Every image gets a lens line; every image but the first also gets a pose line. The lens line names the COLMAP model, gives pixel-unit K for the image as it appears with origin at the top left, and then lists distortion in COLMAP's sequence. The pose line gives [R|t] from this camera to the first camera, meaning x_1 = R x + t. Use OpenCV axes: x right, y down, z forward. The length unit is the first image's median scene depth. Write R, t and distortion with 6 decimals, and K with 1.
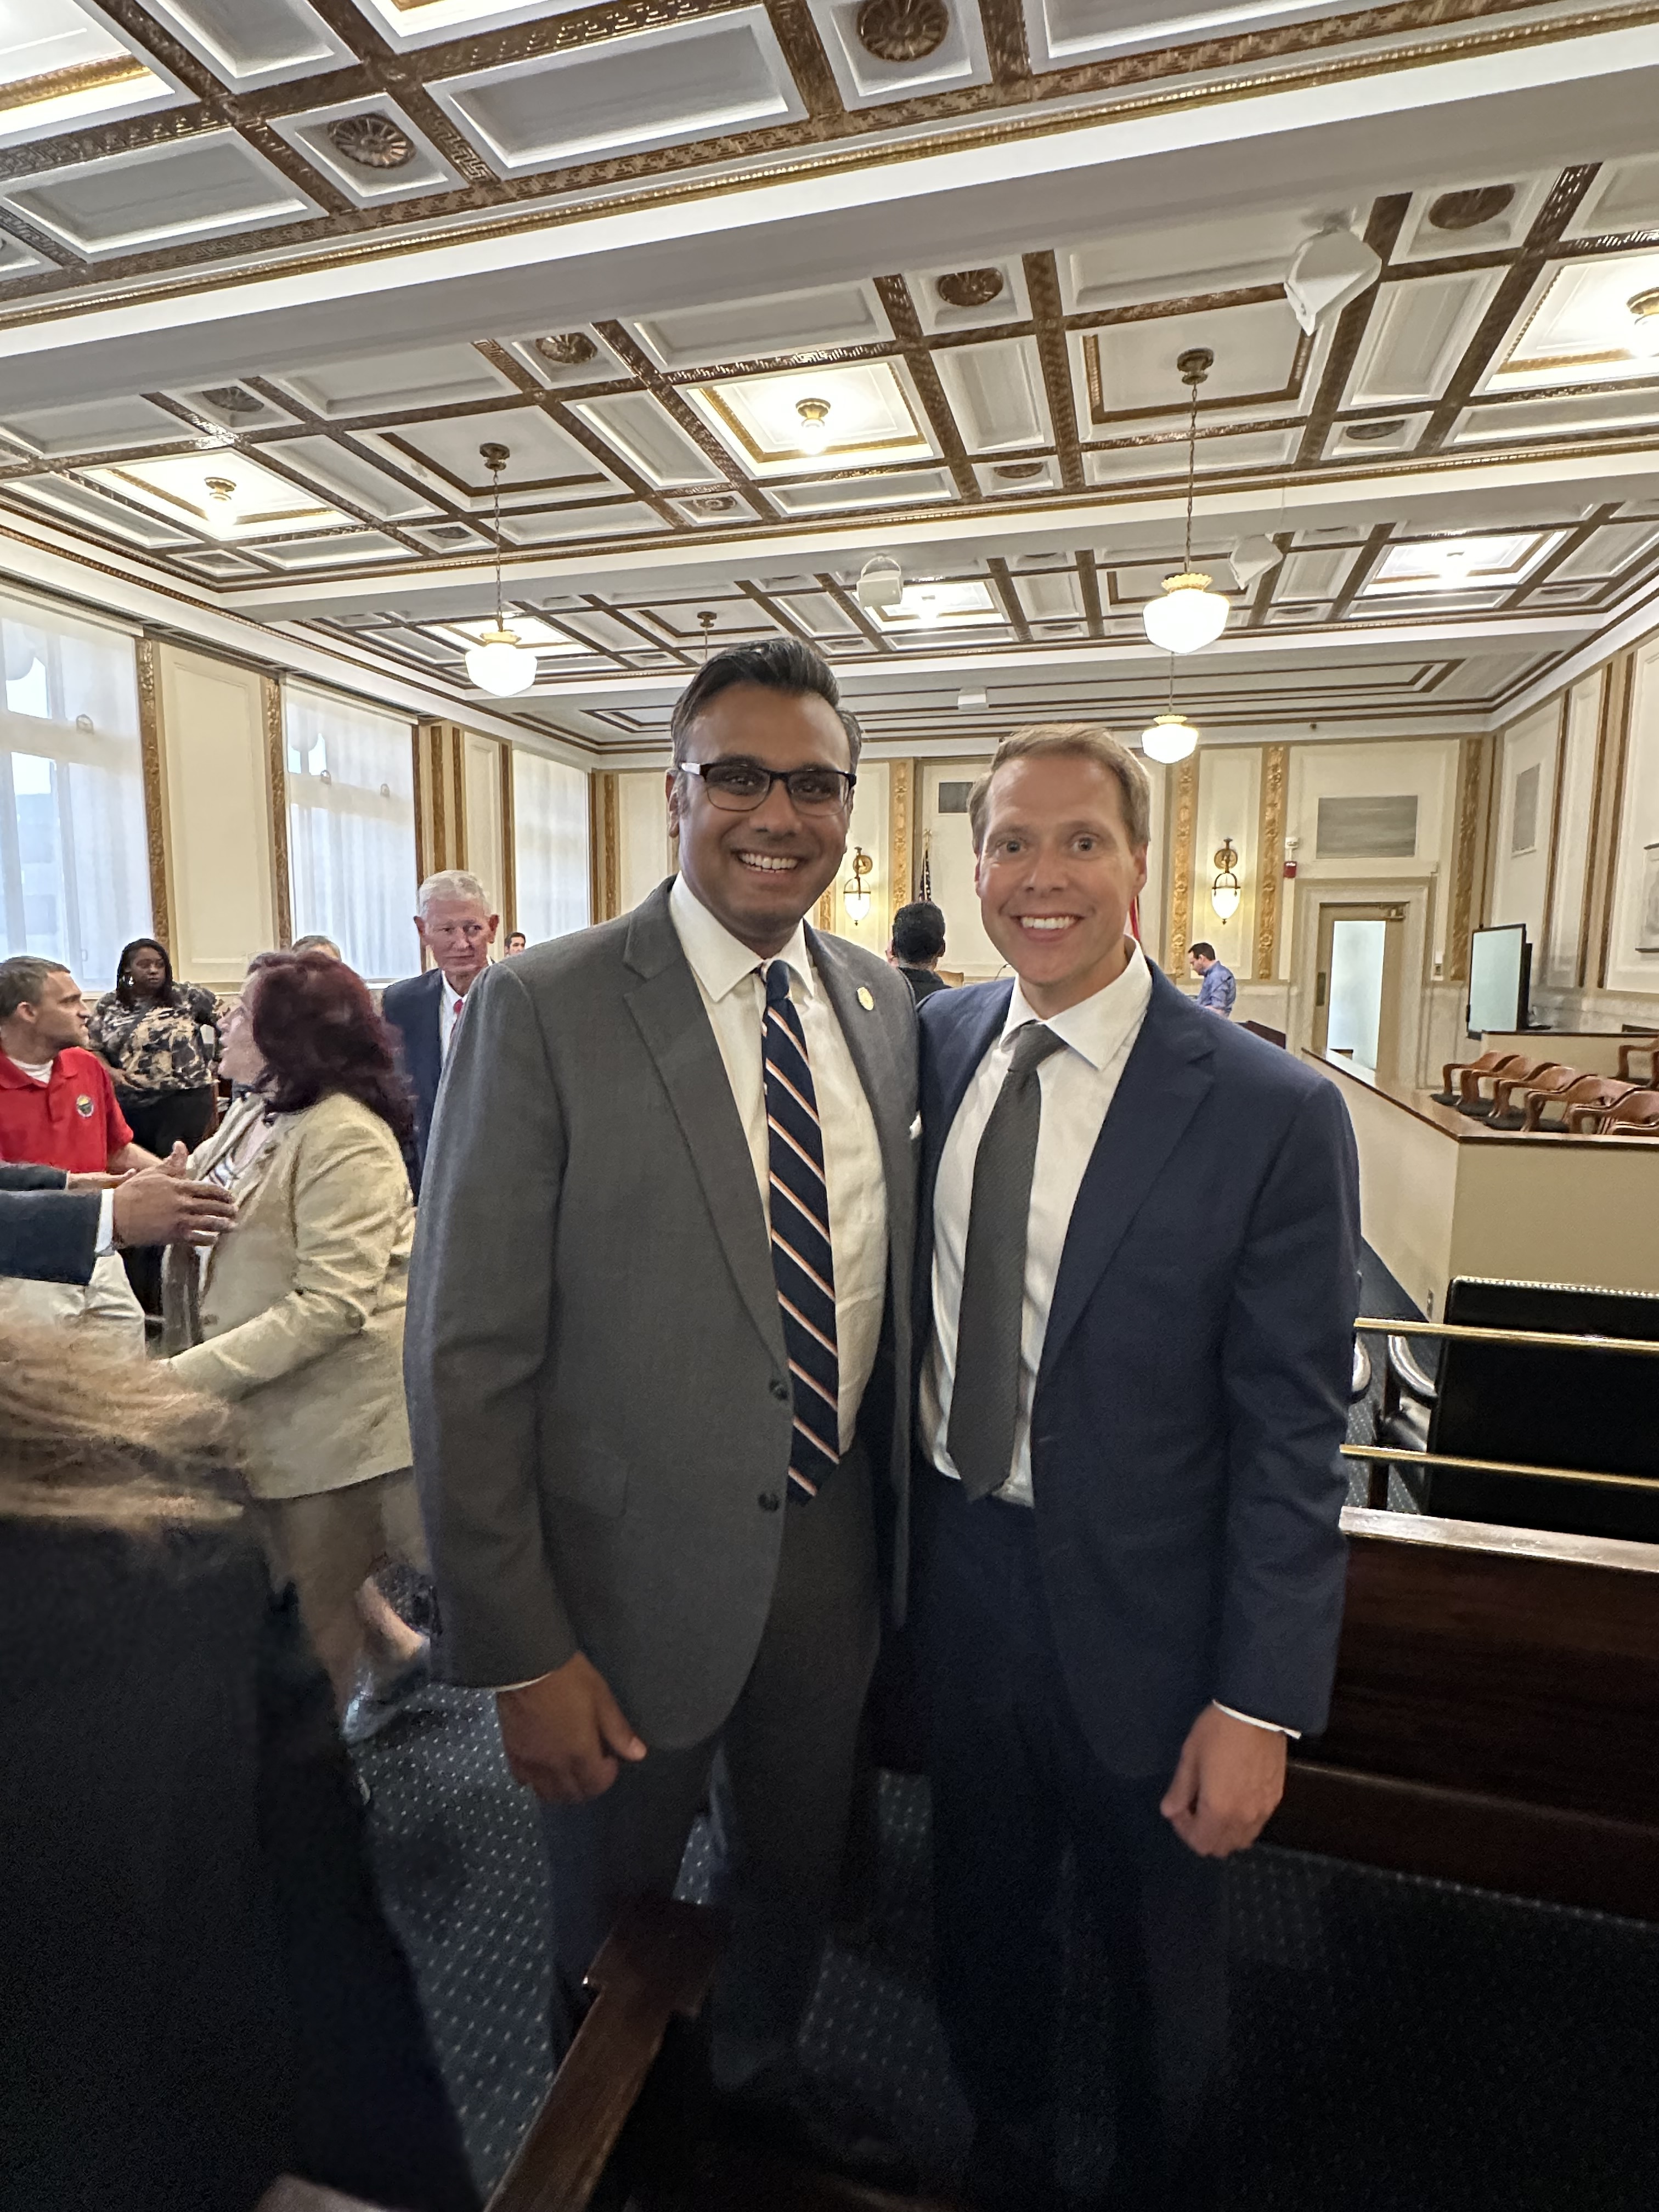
lens RADIAL K [[1147.7, 0, 820.2], [0, 1147.7, 1099.7], [0, 0, 1]] dist [-0.006506, 0.002151]
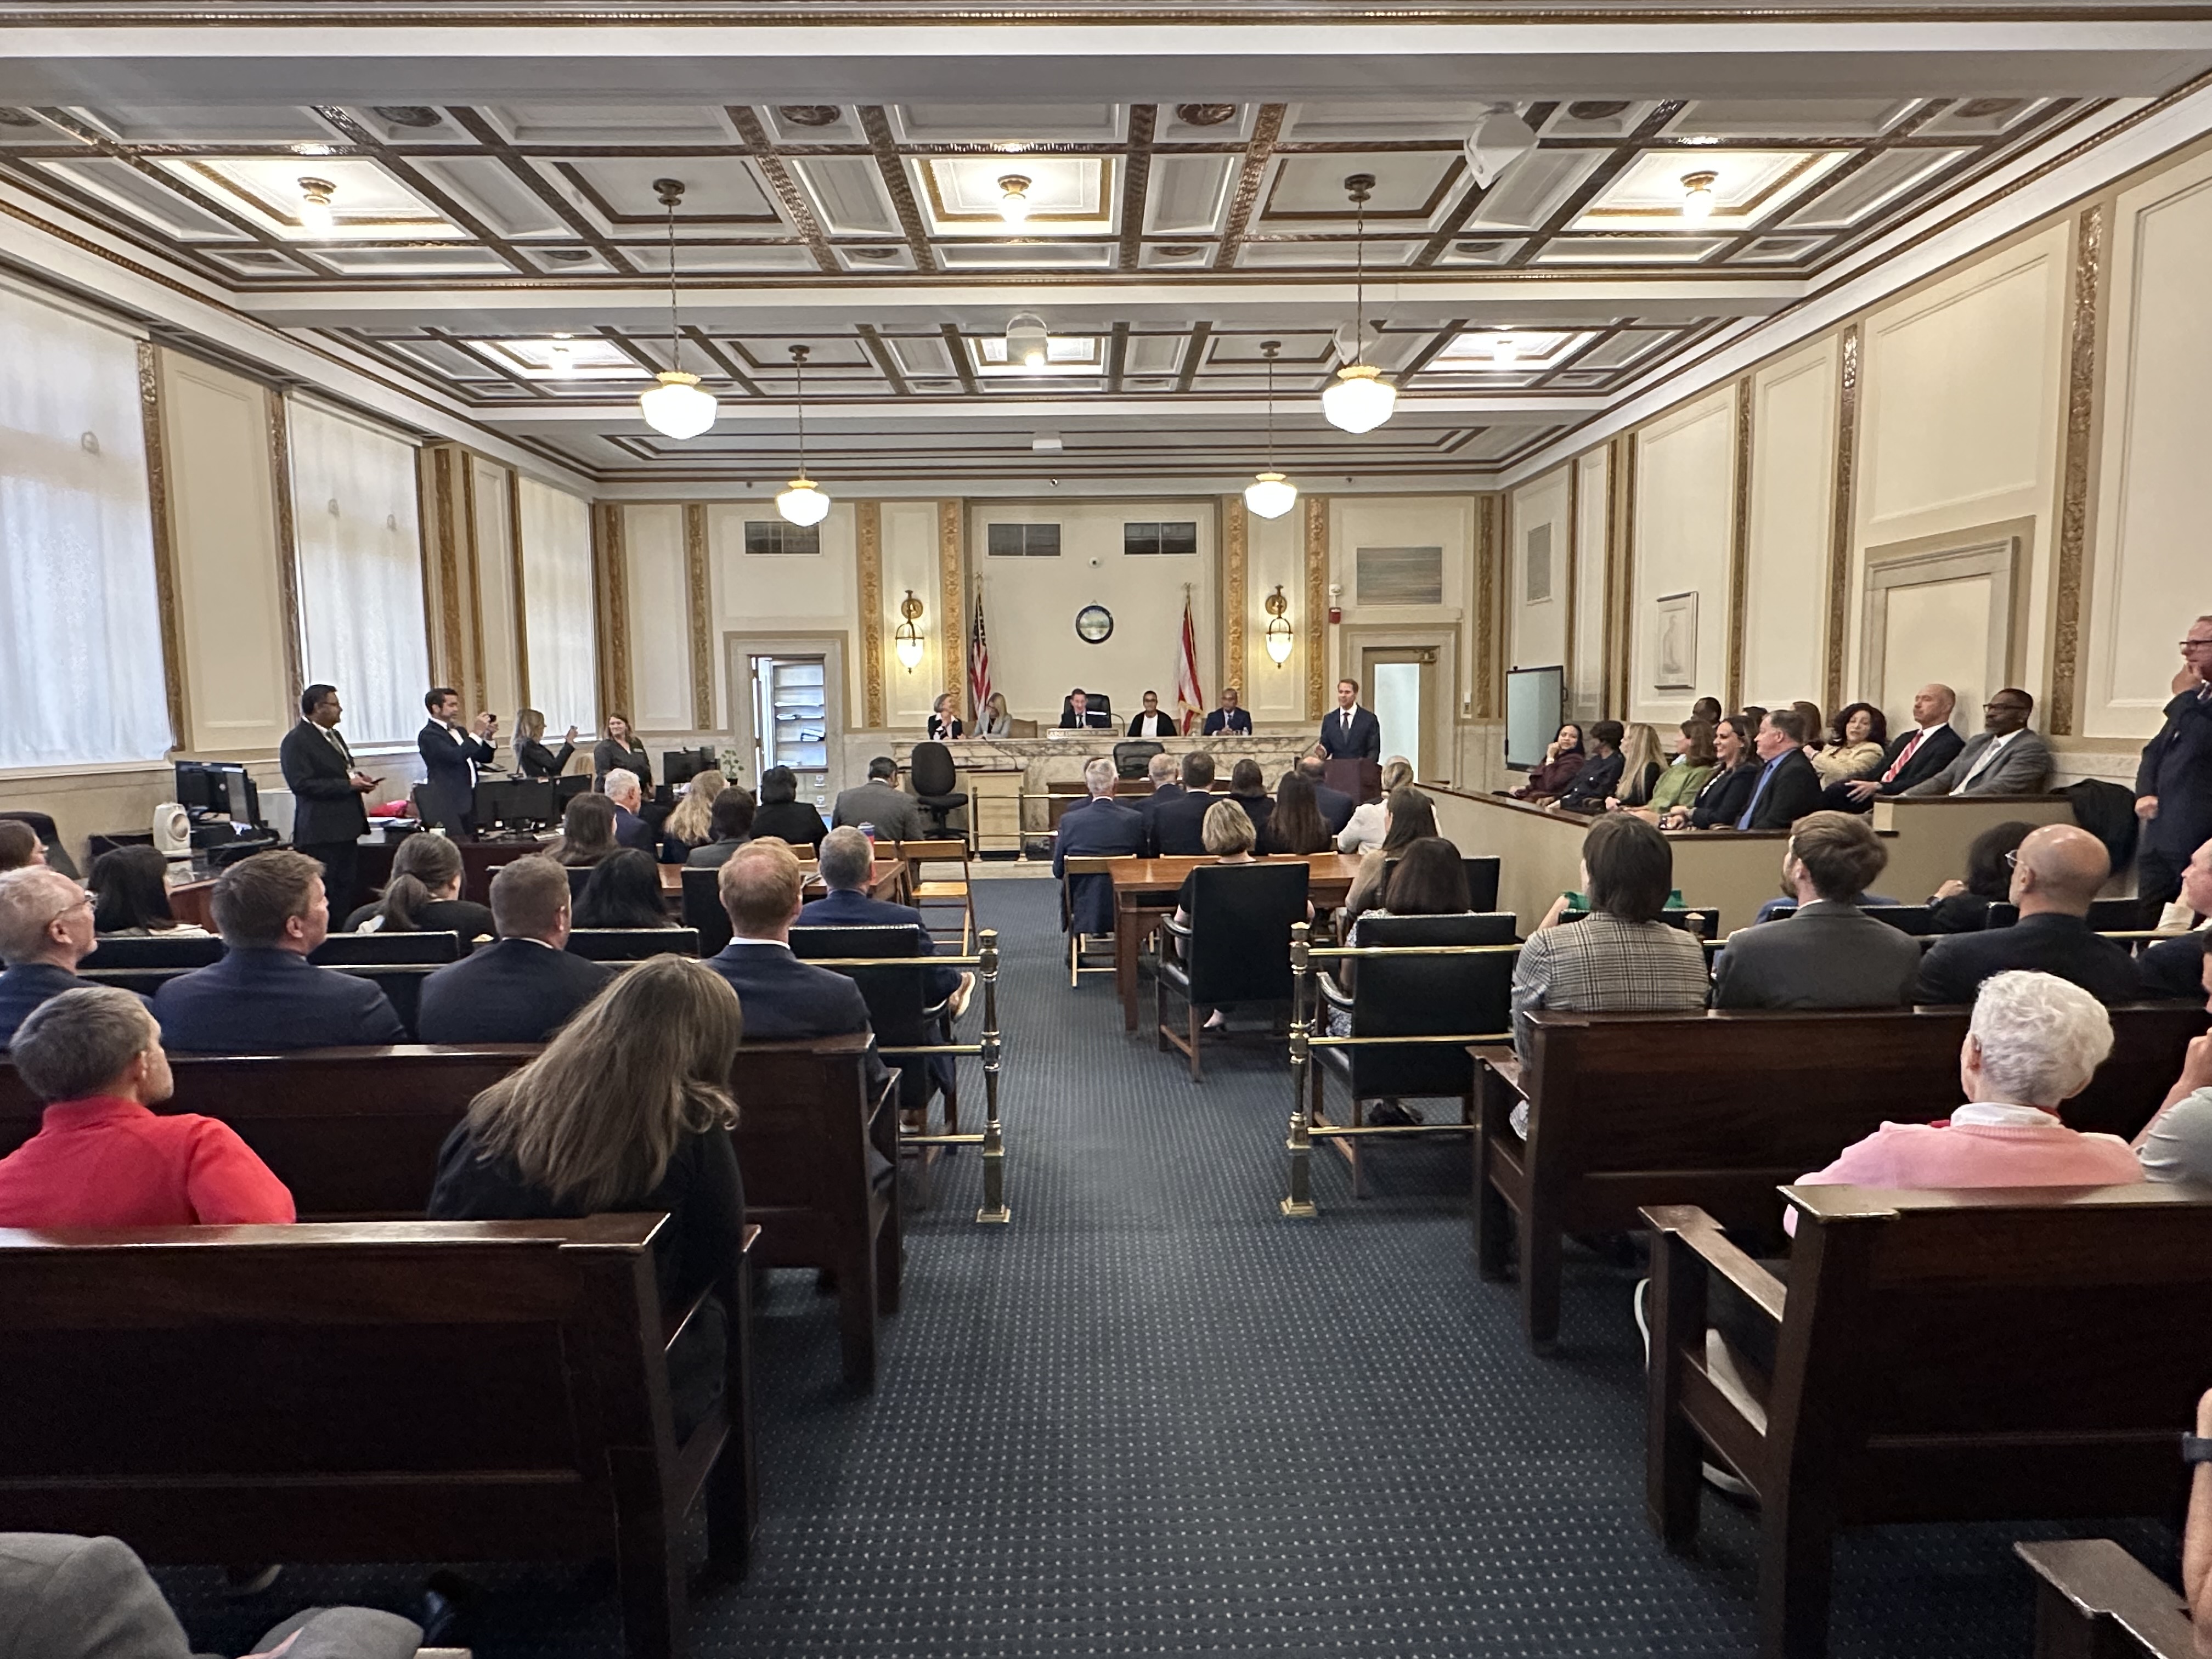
lens RADIAL K [[1302.7, 0, 1109.1], [0, 1302.7, 837.6], [0, 0, 1]] dist [-0.004187, 0.001546]
pose [[0.956373, -0.046746, 0.288385, -0.195132], [0.053619, 0.998434, -0.015974, 0.013179], [-0.287187, 0.030740, 0.957381, -0.099120]]
